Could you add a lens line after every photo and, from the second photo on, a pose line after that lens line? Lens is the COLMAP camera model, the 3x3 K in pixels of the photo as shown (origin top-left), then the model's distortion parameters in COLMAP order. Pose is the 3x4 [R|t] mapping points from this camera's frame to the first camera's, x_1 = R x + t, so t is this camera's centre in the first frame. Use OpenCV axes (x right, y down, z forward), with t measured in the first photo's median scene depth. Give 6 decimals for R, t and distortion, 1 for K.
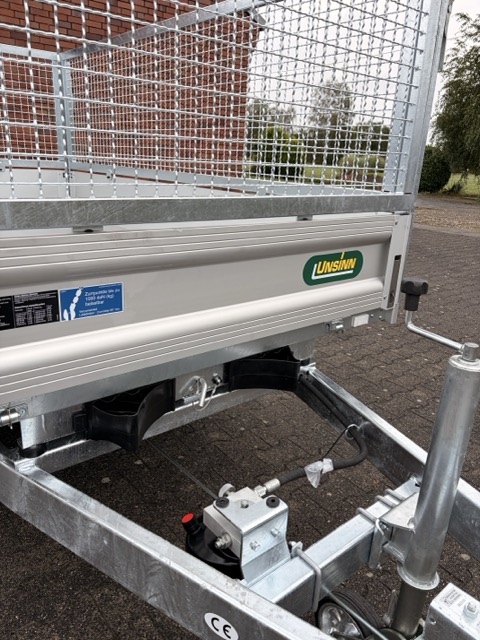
lens RADIAL K [[481.6, 0, 241.4], [0, 481.6, 322.8], [0, 0, 1]] dist [0.053716, -0.054455]
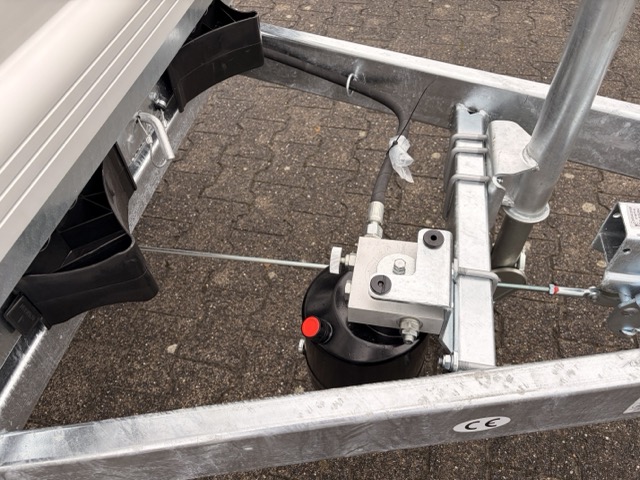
lens RADIAL K [[481.6, 0, 316.3], [0, 481.6, 243.9], [0, 0, 1]] dist [0.053716, -0.054455]
pose [[0.770117, -0.541308, 0.337498, -0.231631], [0.281114, 0.762919, 0.582176, -0.039098], [-0.572620, -0.353468, 0.739707, 0.507161]]
